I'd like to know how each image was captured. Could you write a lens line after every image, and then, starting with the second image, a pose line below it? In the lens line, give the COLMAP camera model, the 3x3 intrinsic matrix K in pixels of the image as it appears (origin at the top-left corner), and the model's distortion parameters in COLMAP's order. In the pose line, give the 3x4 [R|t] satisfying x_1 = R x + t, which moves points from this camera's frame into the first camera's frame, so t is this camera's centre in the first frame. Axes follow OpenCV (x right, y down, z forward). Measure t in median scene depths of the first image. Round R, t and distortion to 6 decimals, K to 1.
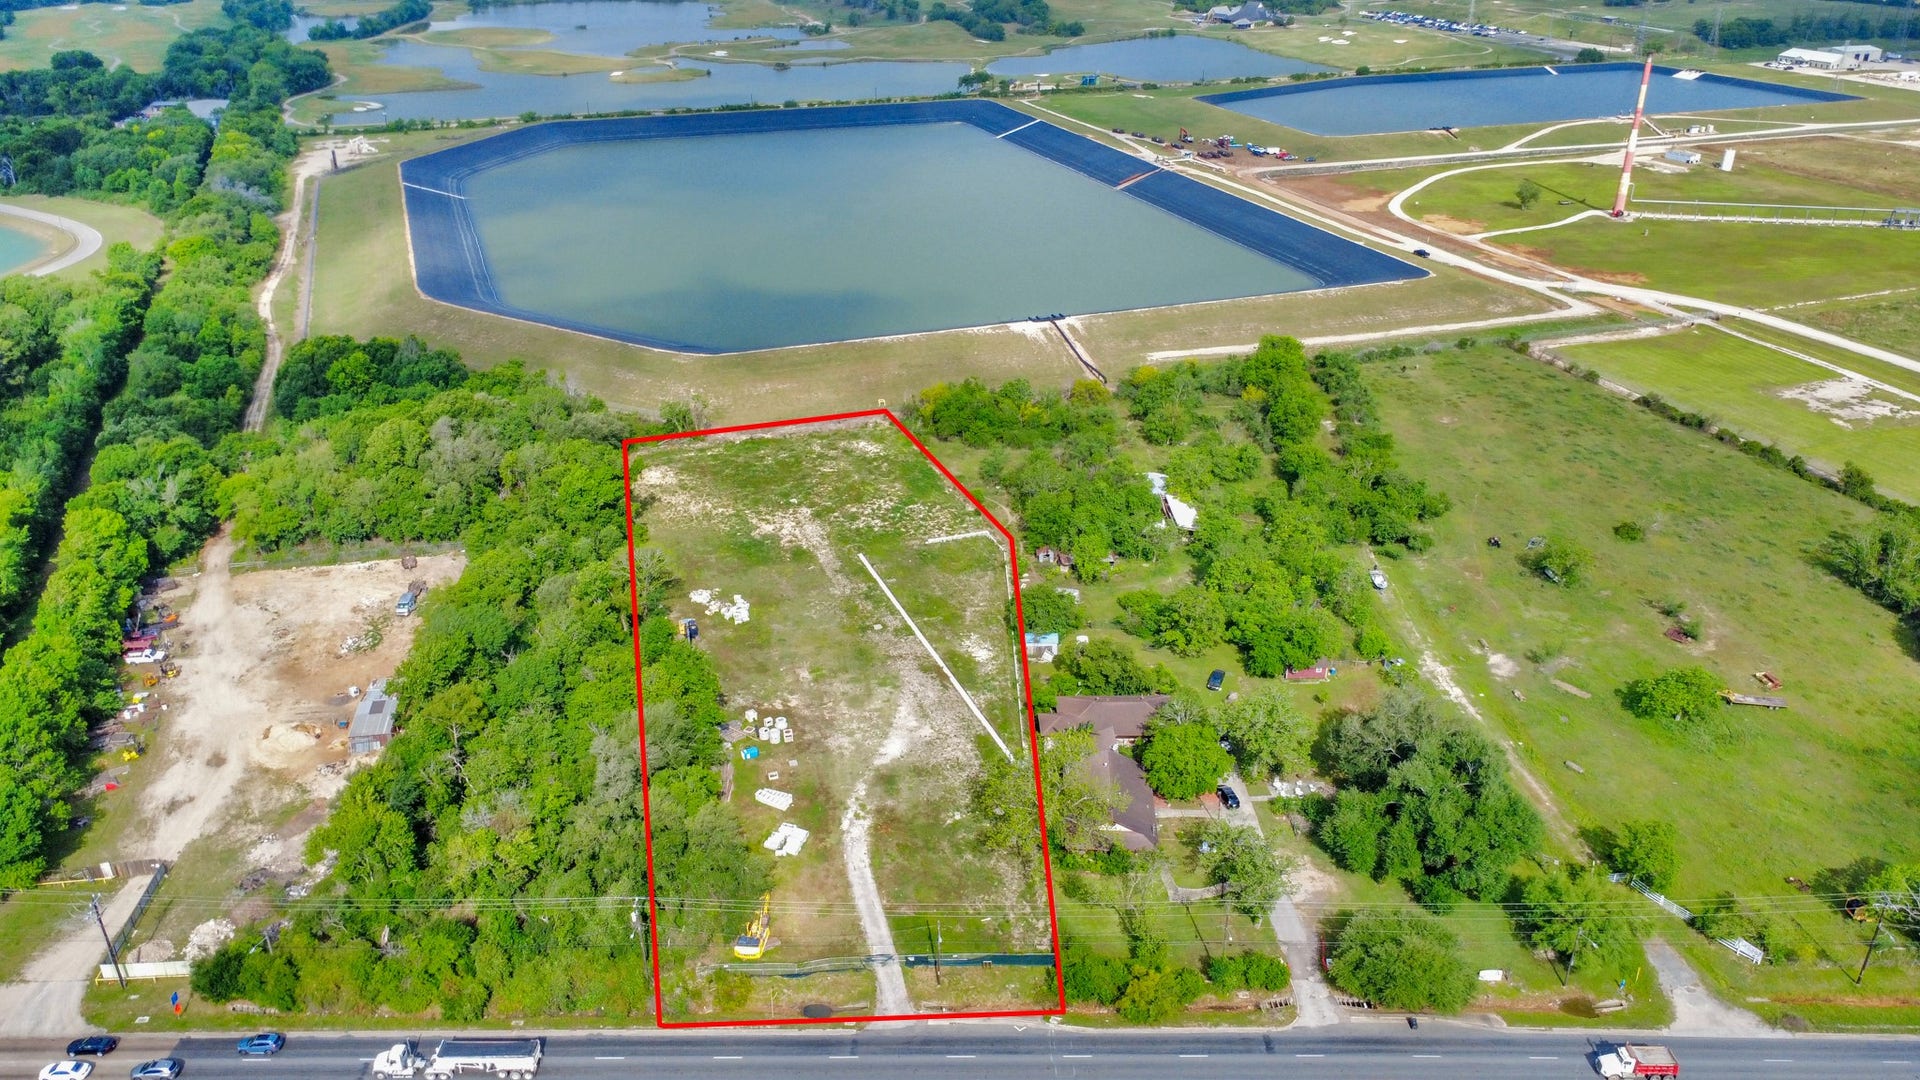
lens RADIAL K [[1435.6, 0, 959.6], [0, 1435.6, 530.2], [0, 0, 1]] dist [0.003788, 0.001421]
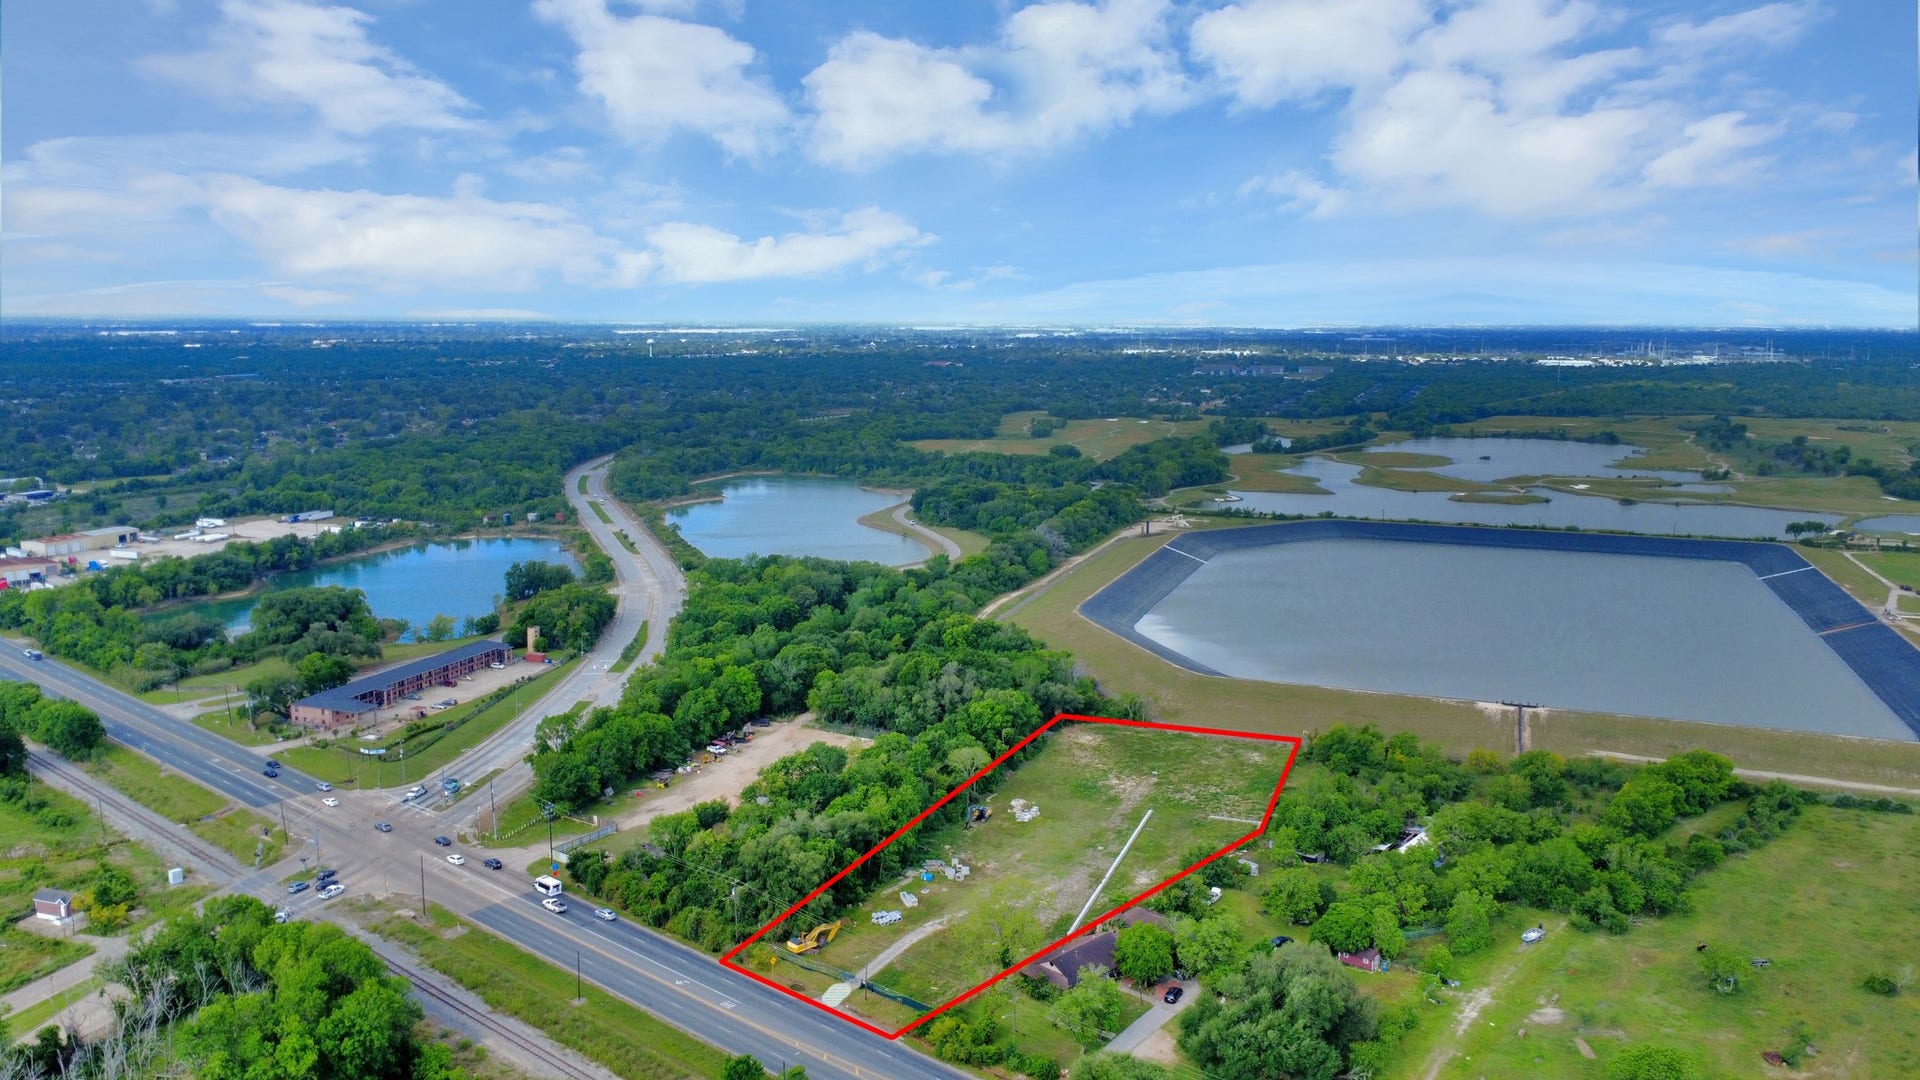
lens RADIAL K [[1435.6, 0, 959.6], [0, 1435.6, 530.2], [0, 0, 1]] dist [0.003788, 0.001421]
pose [[0.753729, 0.099934, -0.649543, 0.556586], [-0.282187, 0.941832, -0.182546, 0.057905], [0.593518, 0.320883, 0.738086, -0.112917]]
